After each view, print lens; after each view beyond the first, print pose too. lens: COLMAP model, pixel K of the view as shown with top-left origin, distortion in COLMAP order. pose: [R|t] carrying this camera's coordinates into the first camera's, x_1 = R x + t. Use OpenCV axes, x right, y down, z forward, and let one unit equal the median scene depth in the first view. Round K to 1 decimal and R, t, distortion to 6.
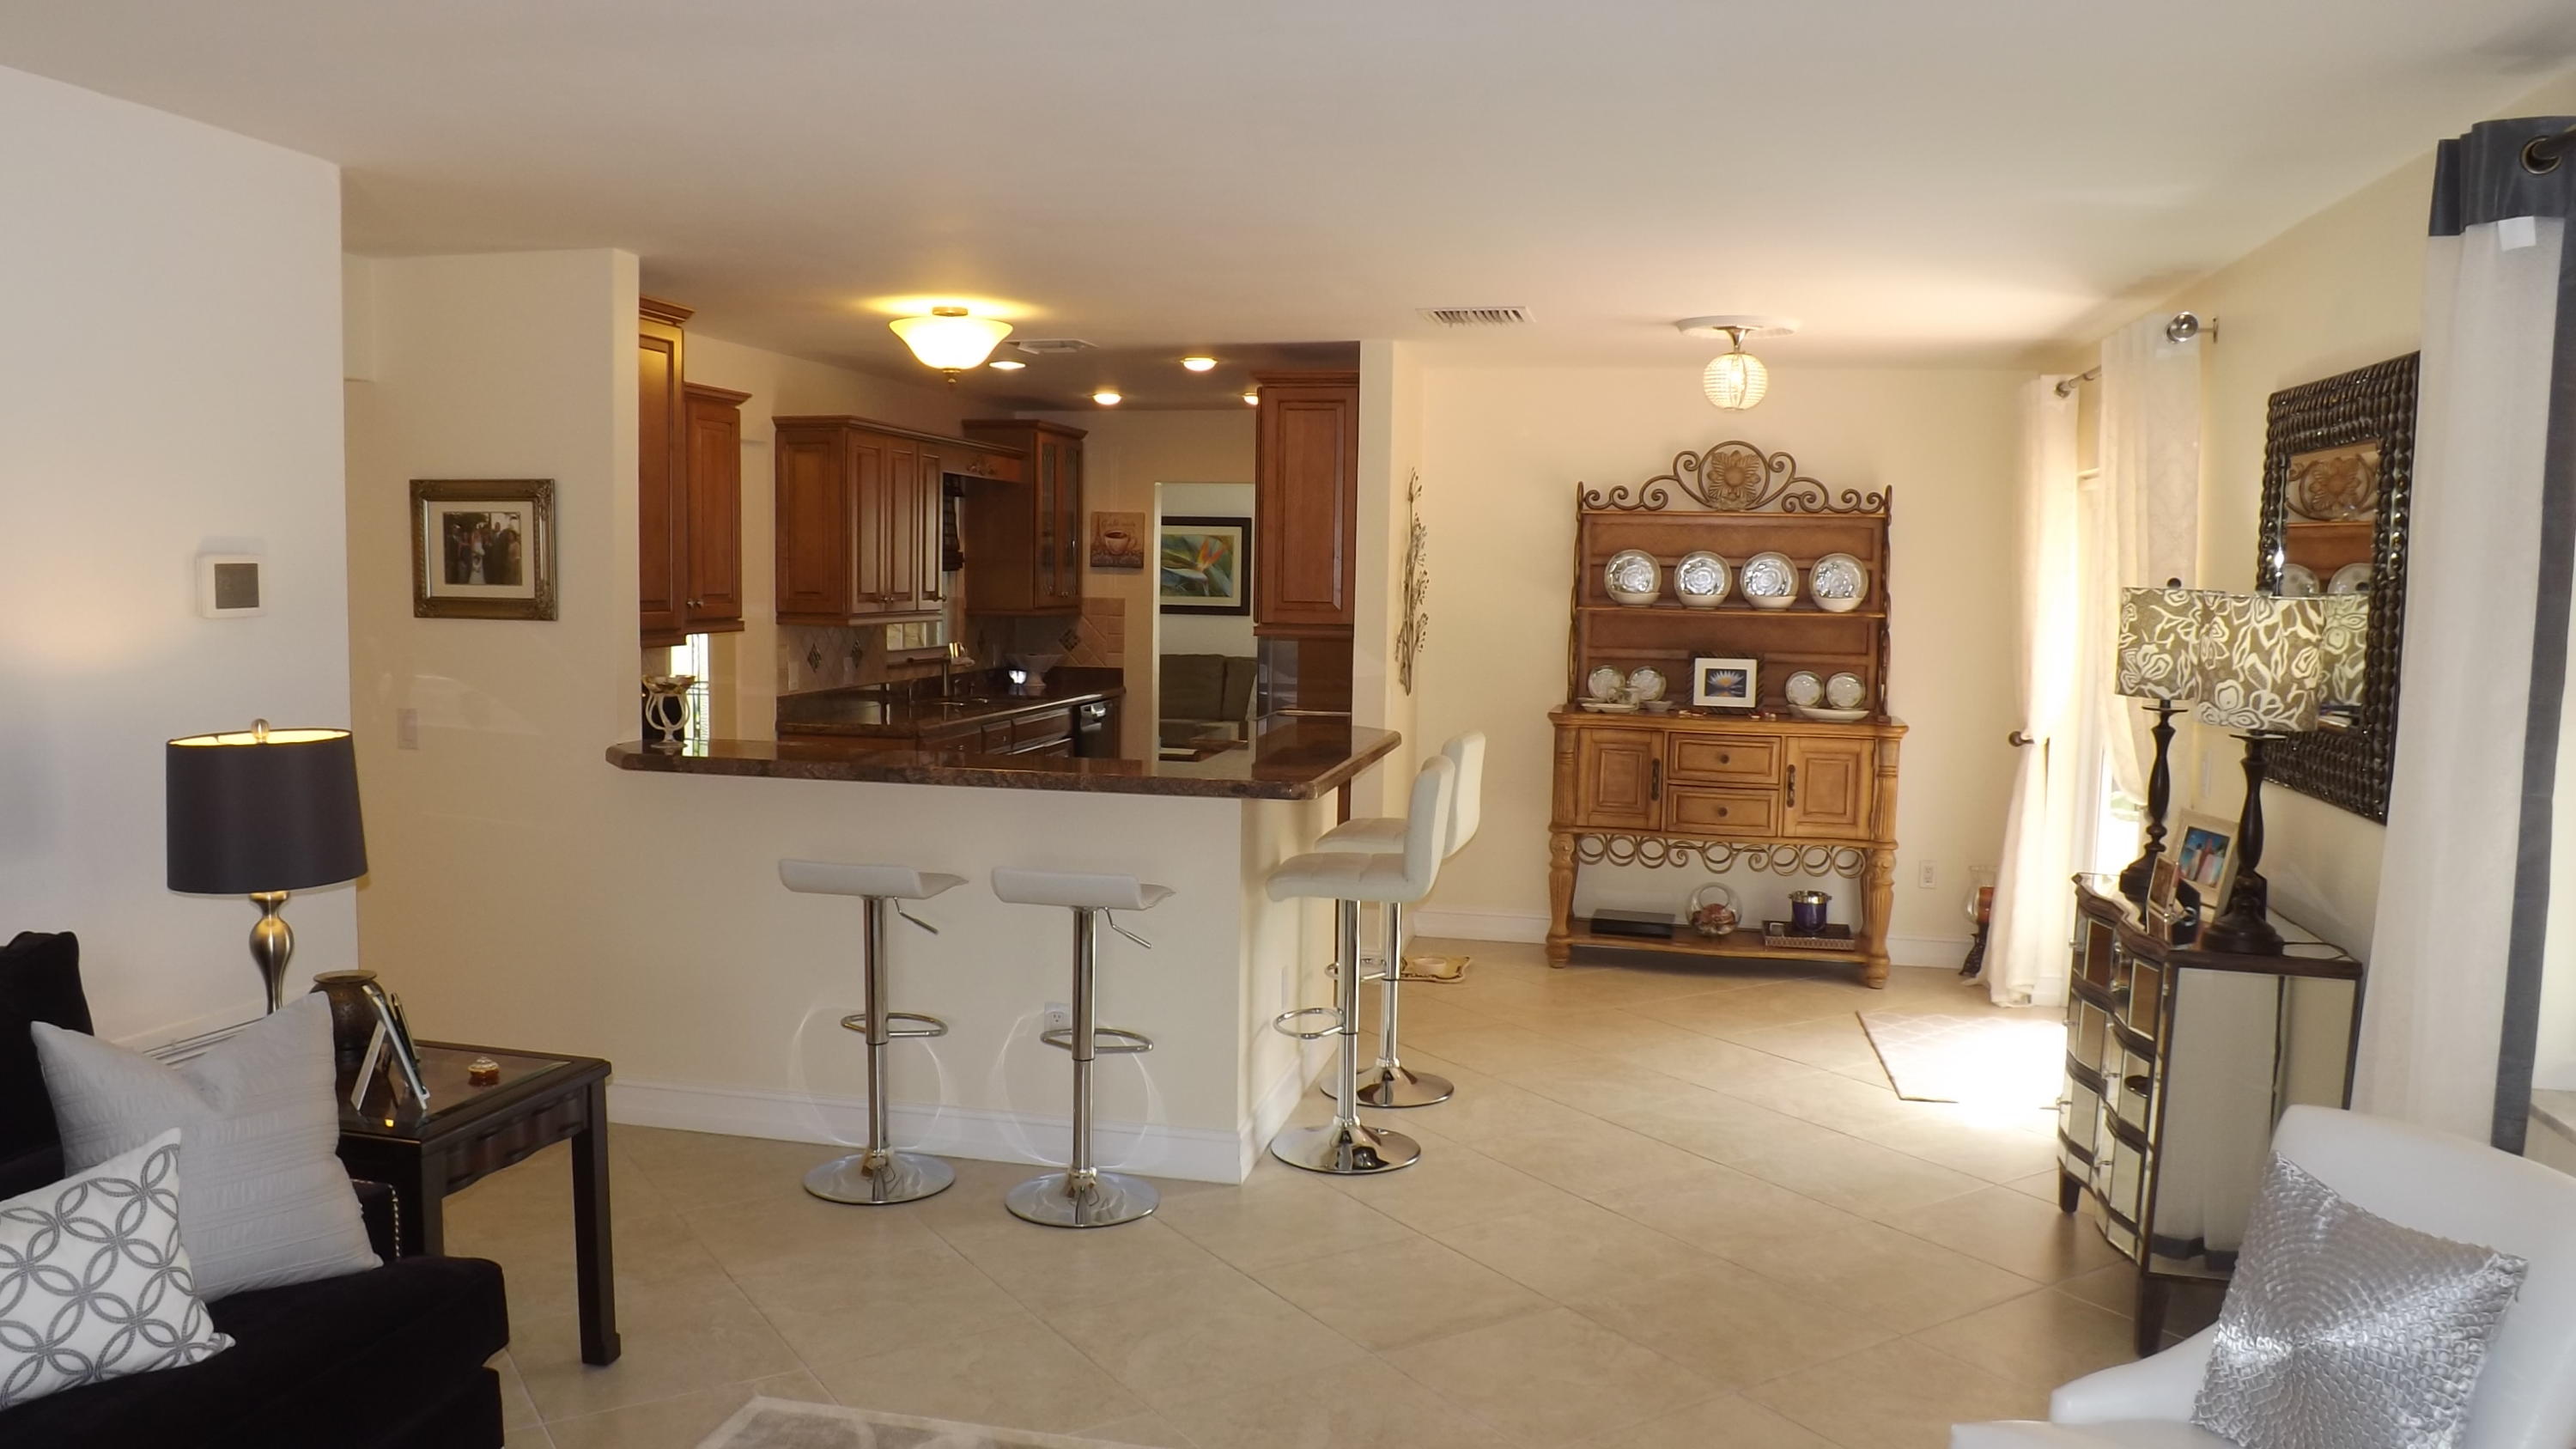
lens RADIAL K [[1825.5, 0, 1288.0], [0, 1825.5, 724.5], [0, 0, 1]] dist [-0.072947, 0.001580]
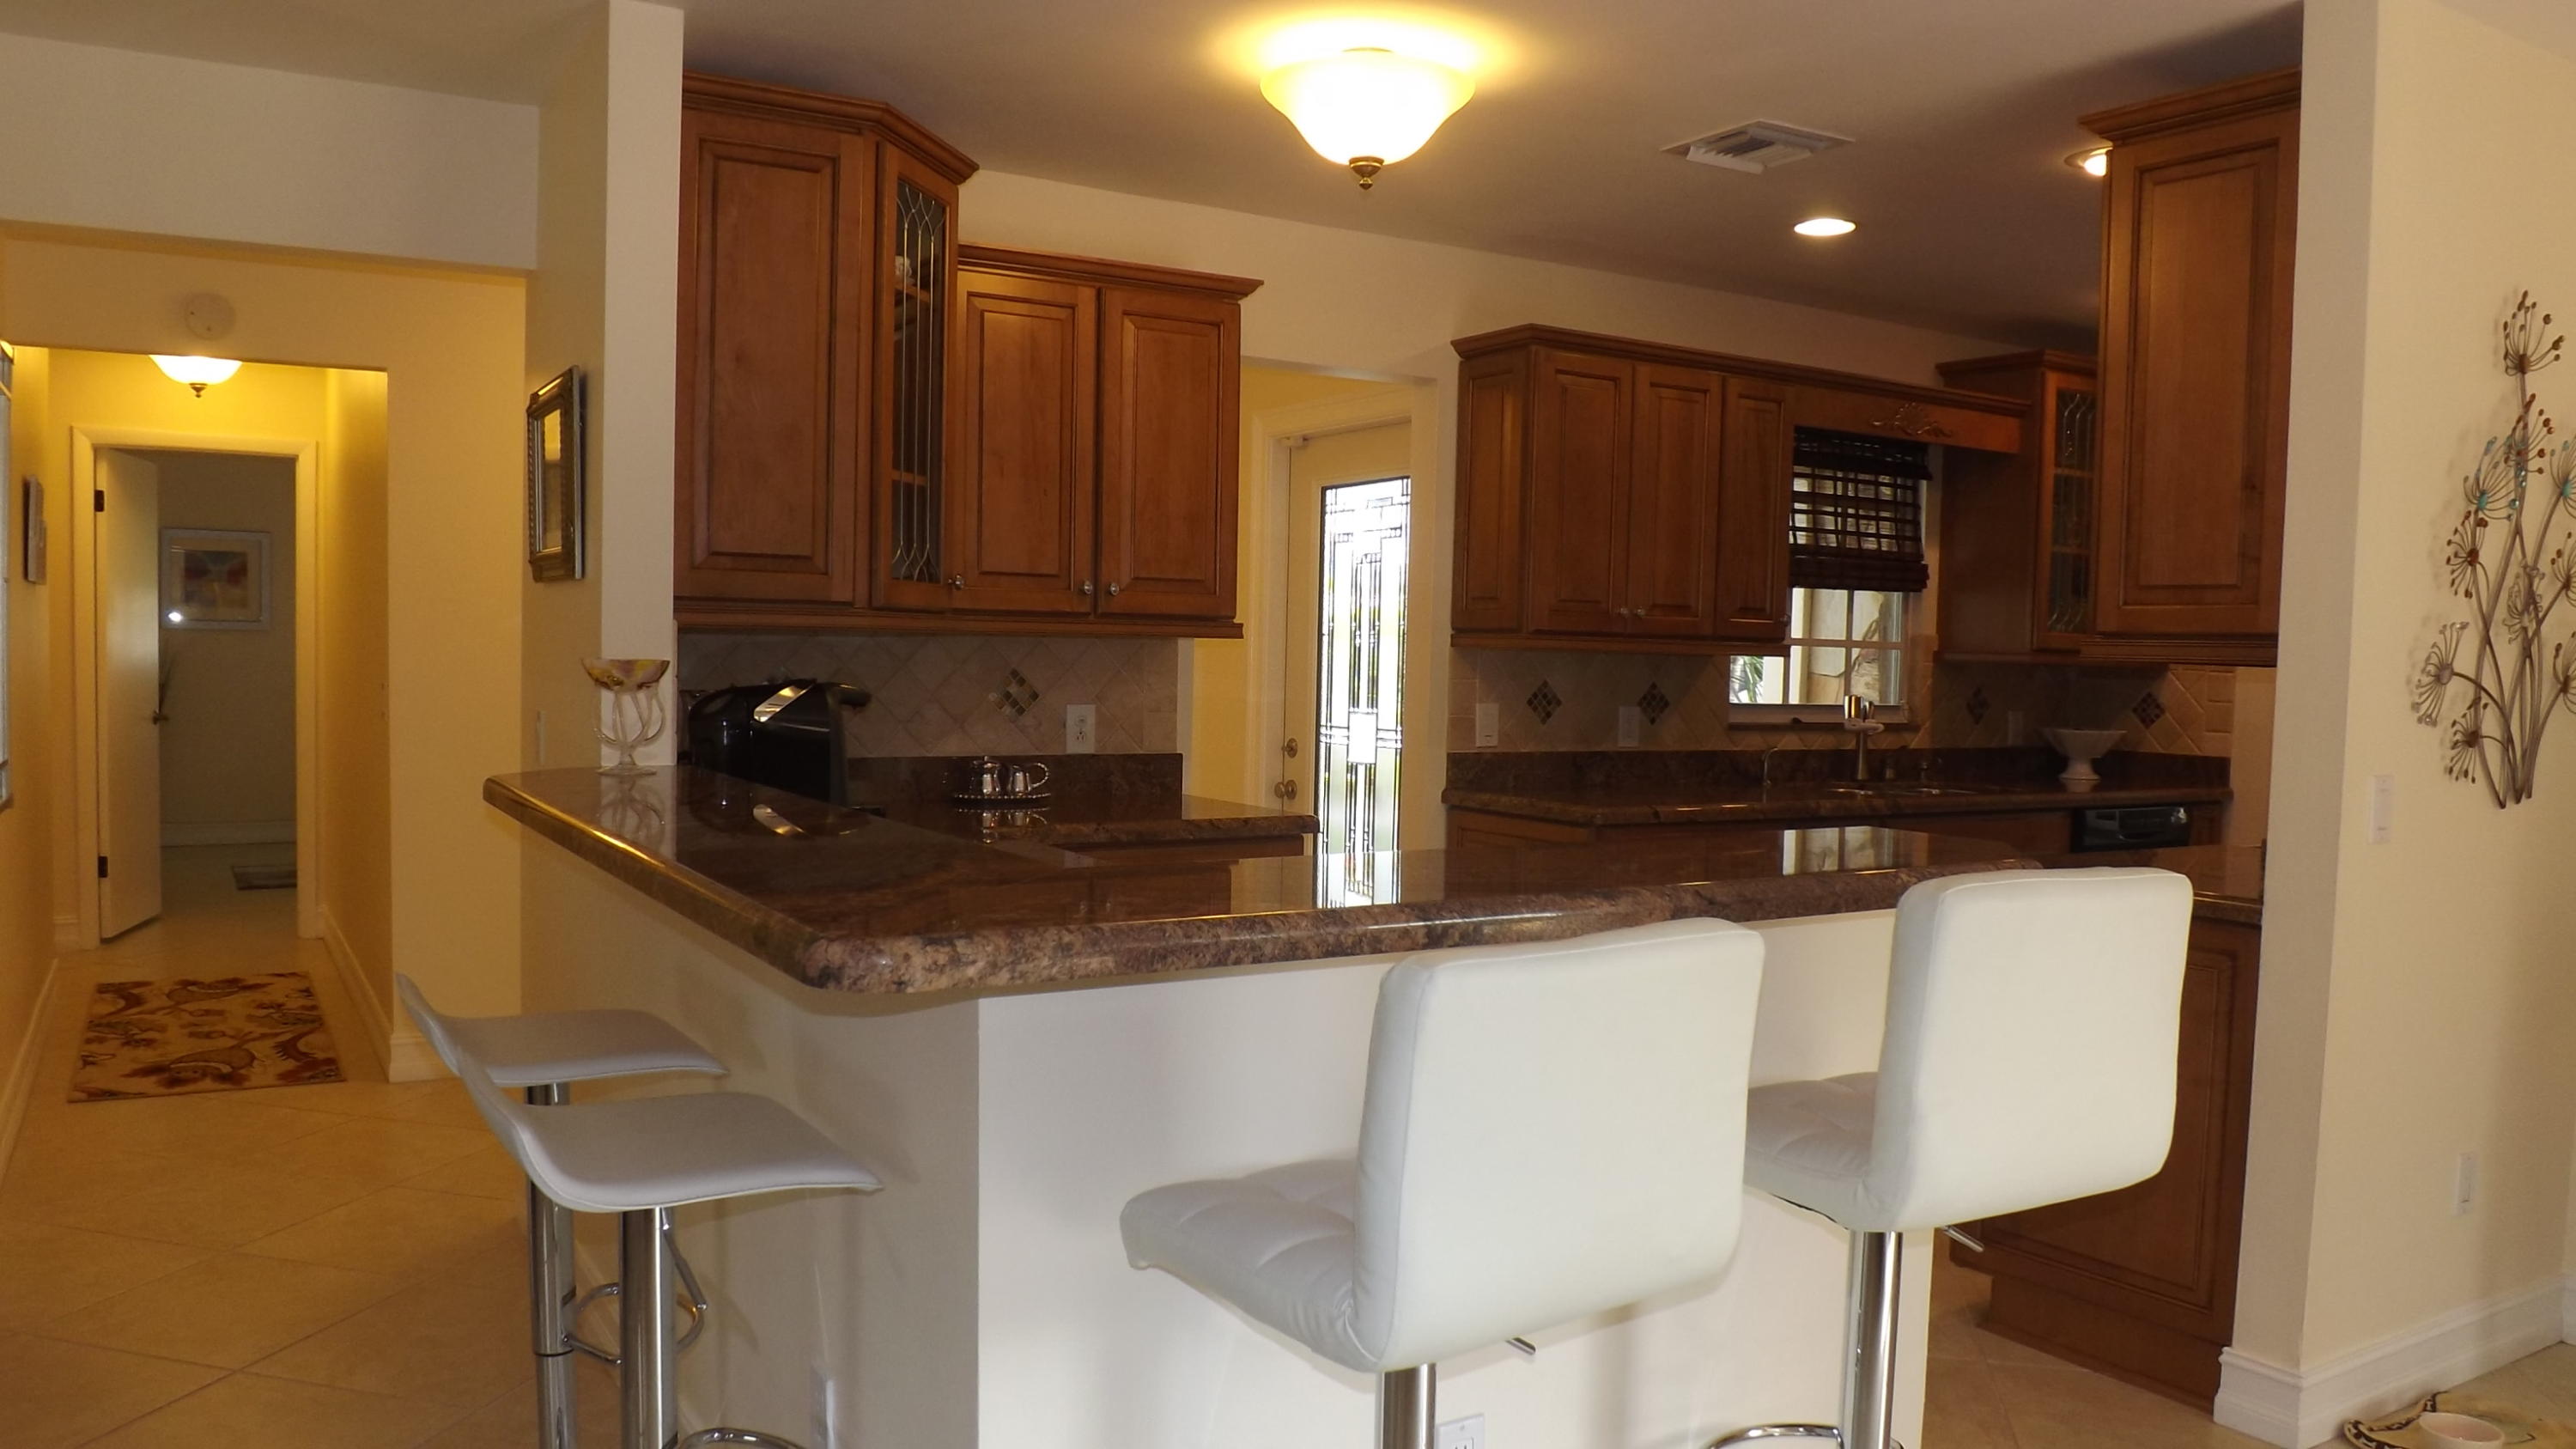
lens RADIAL K [[1825.5, 0, 1288.0], [0, 1825.5, 724.5], [0, 0, 1]] dist [-0.072947, 0.001580]
pose [[0.672737, 0.032362, -0.739173, 0.176950], [-0.077051, 0.996675, -0.026490, -0.002823], [0.735858, 0.074775, 0.672994, 0.481138]]
